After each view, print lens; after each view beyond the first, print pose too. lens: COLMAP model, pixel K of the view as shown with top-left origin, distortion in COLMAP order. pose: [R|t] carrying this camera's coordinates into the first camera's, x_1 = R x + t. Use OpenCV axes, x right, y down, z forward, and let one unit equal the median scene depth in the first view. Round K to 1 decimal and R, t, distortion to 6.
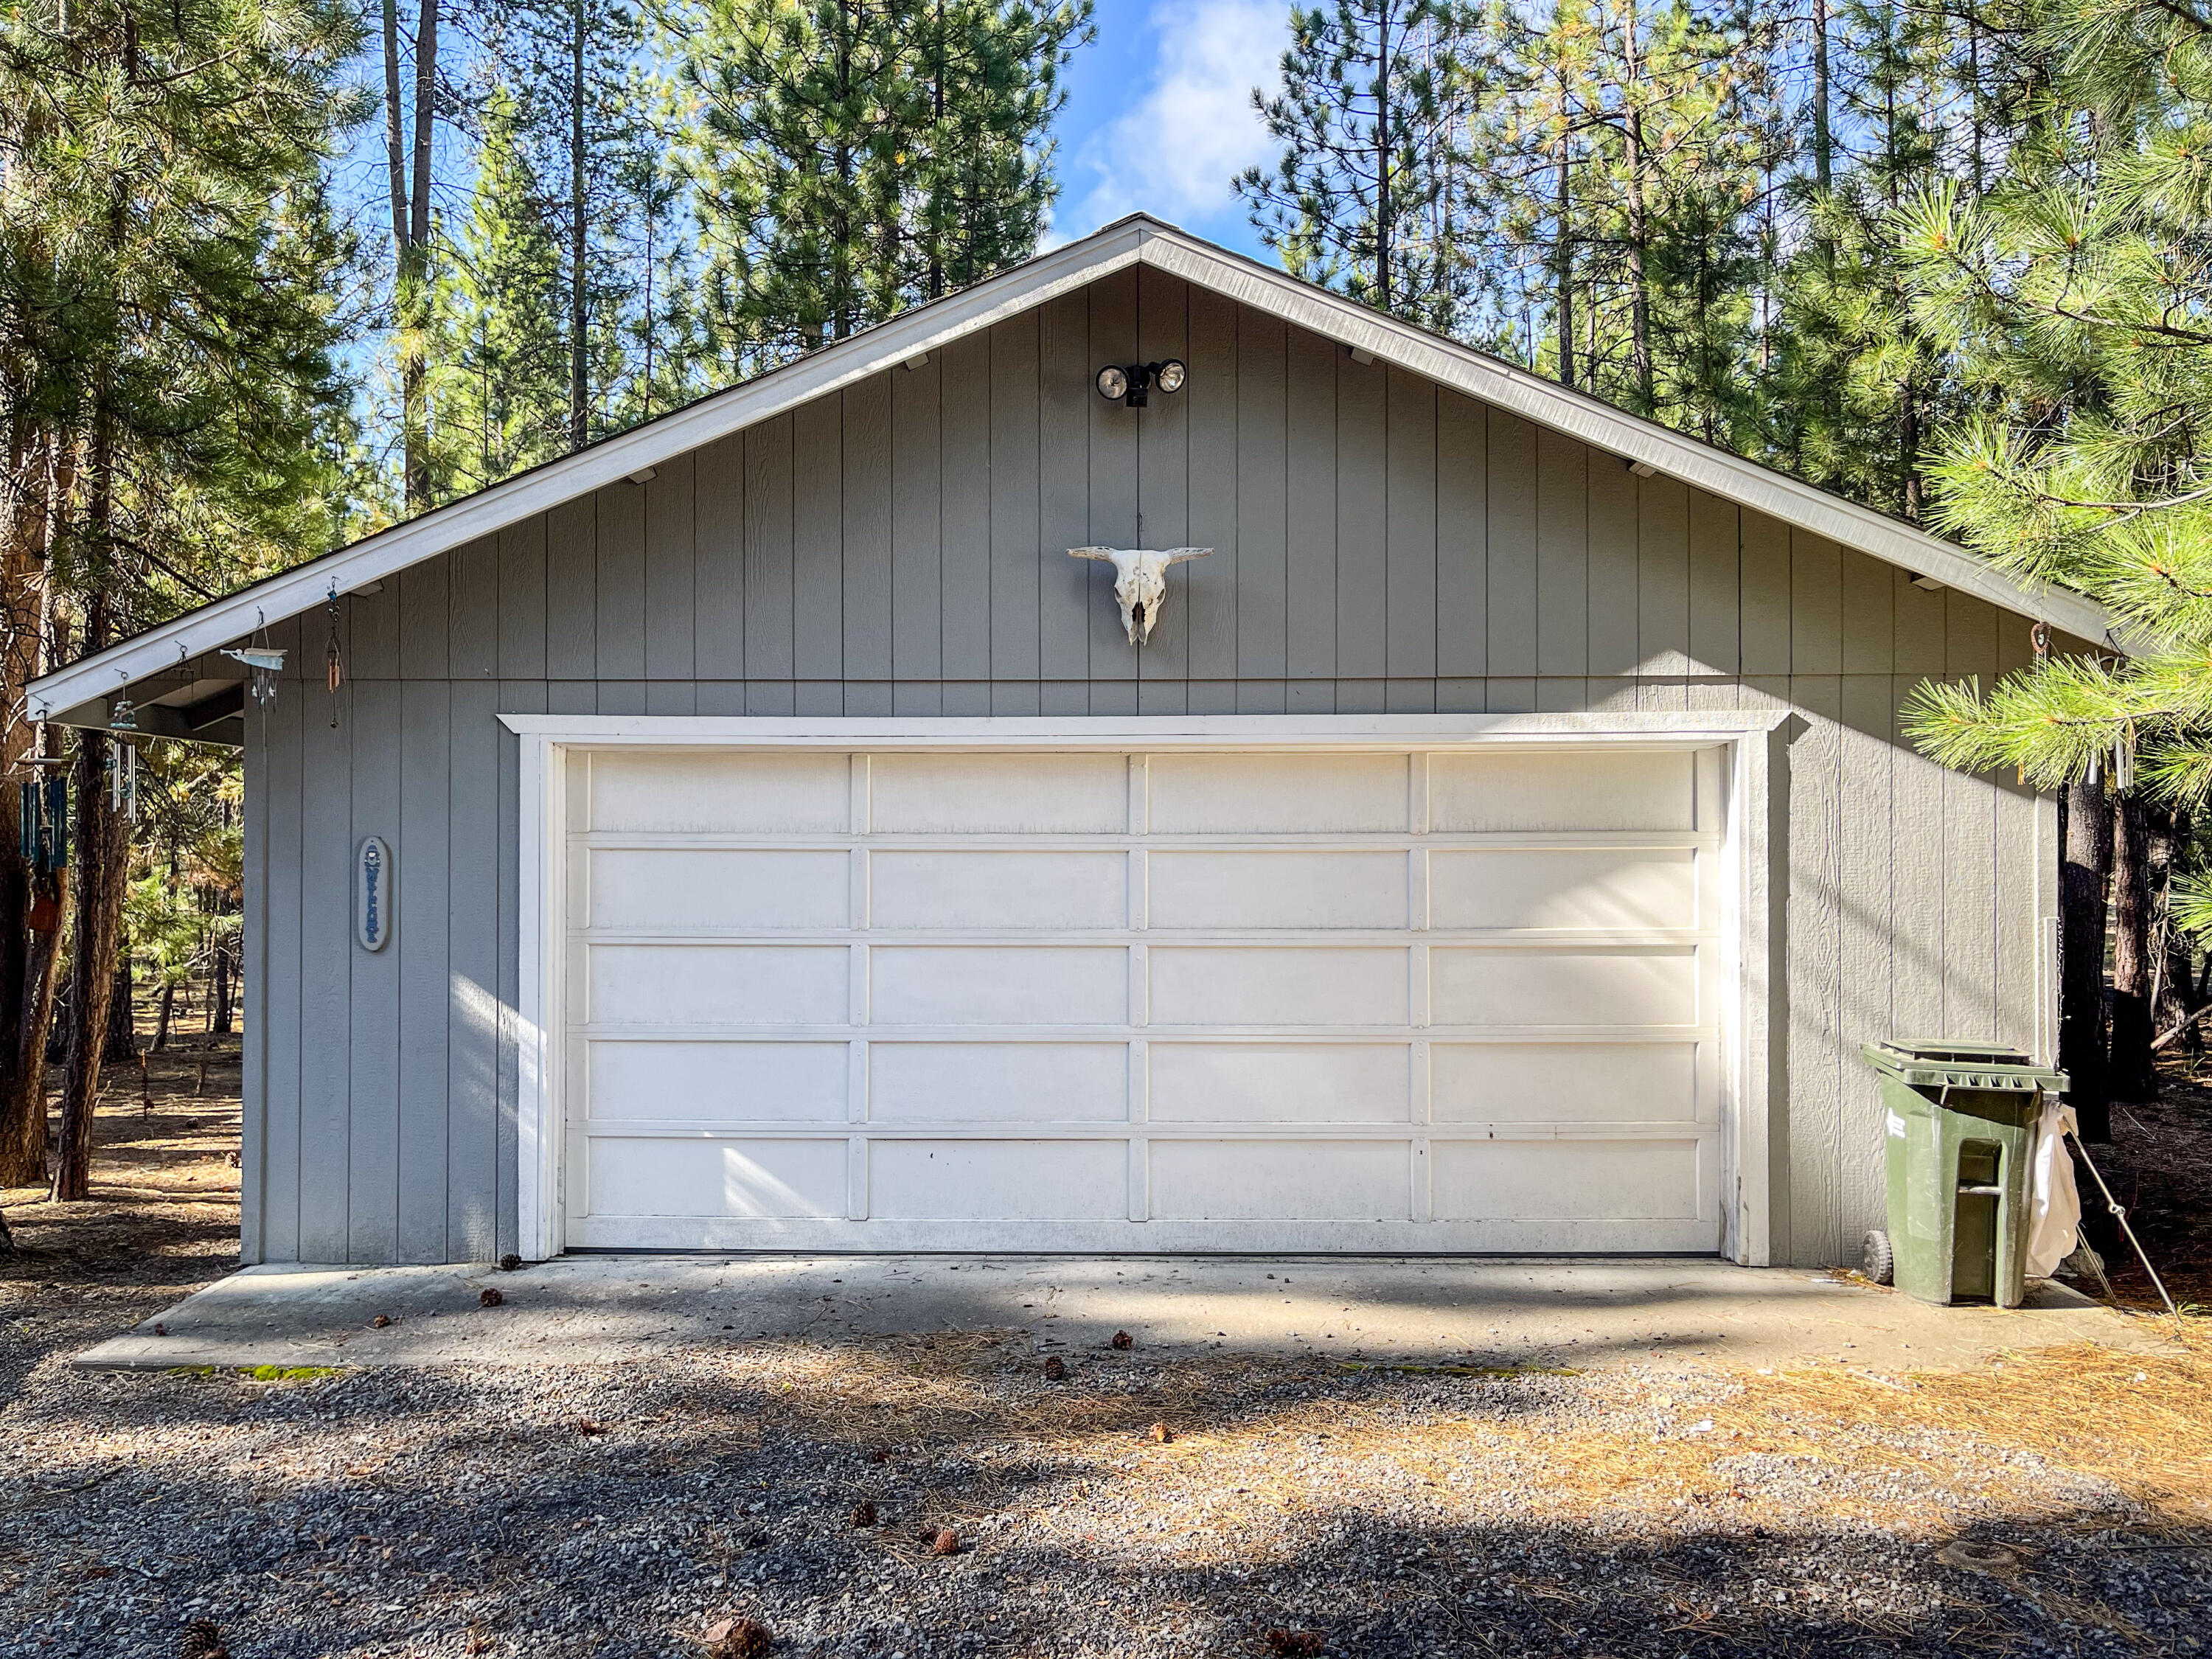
lens RADIAL K [[1671.8, 0, 1112.1], [0, 1671.8, 840.8], [0, 0, 1]] dist [0.017691, -0.005692]
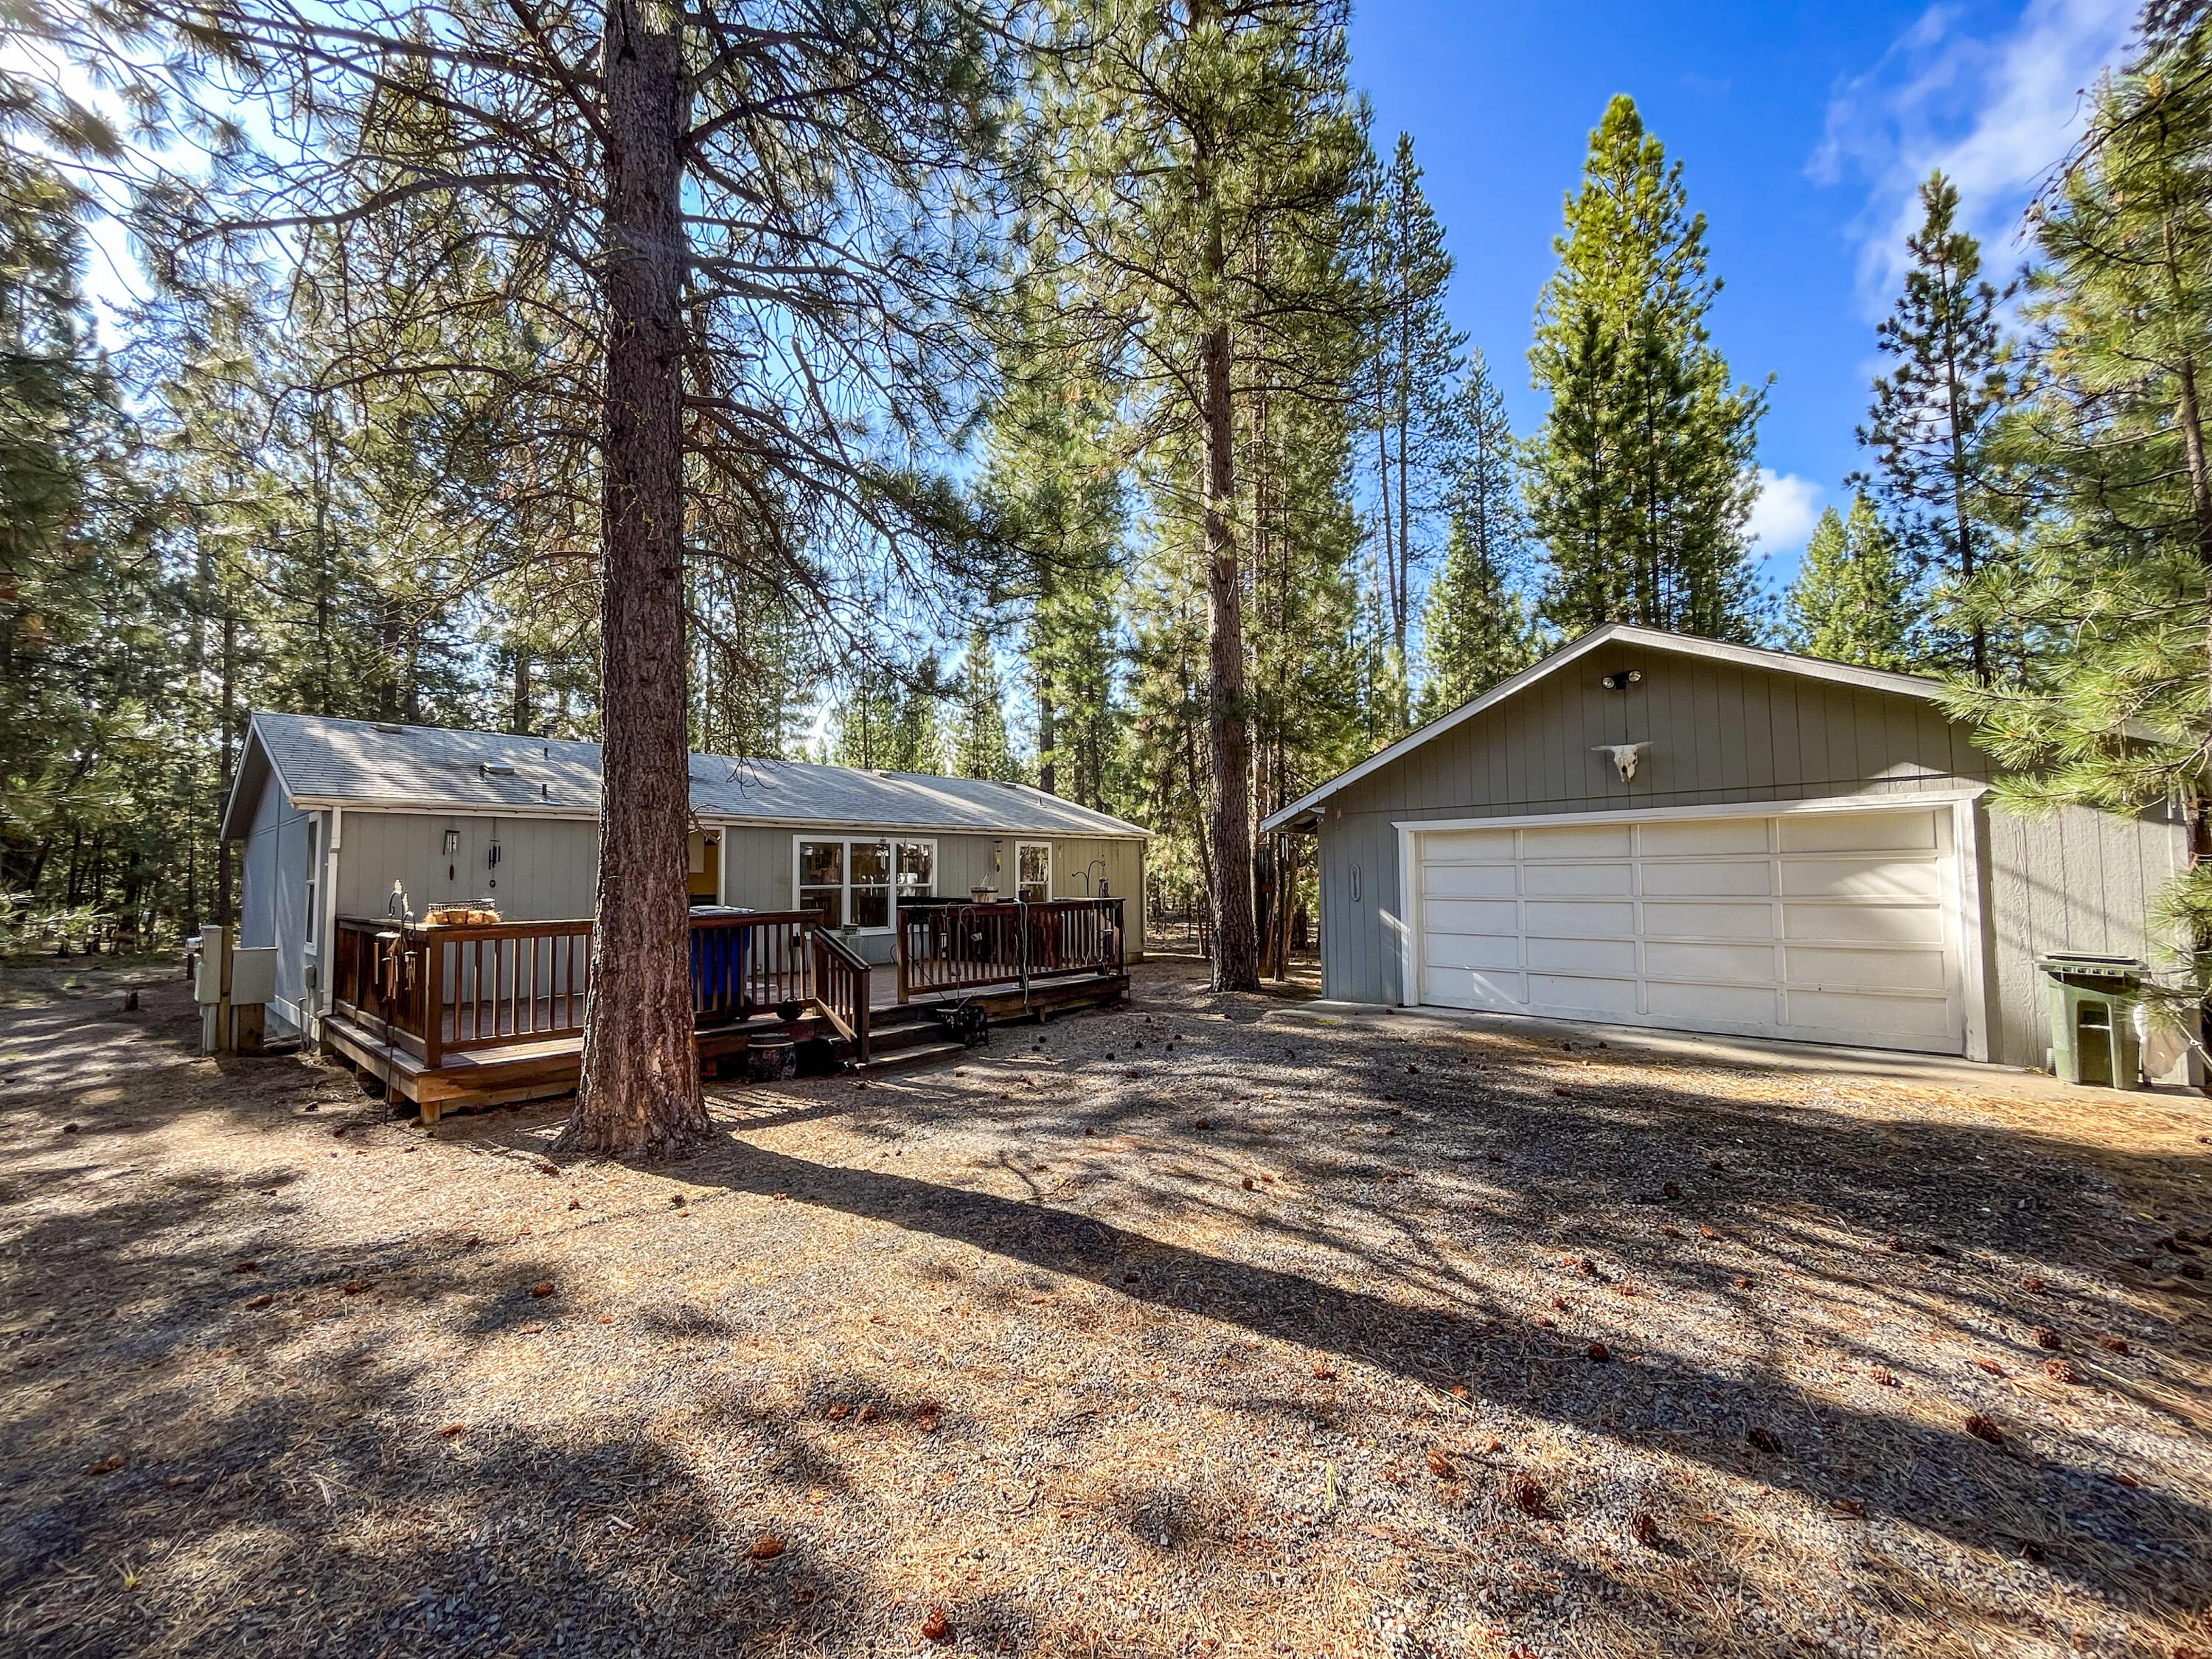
lens RADIAL K [[905.9, 0, 1108.6], [0, 905.9, 827.8], [0, 0, 1]] dist [-0.006981, -0.000127]
pose [[0.722486, -0.046665, -0.689809, 0.384576], [0.017105, 0.998621, -0.049640, 0.006518], [0.691174, 0.024065, 0.722288, -0.521804]]
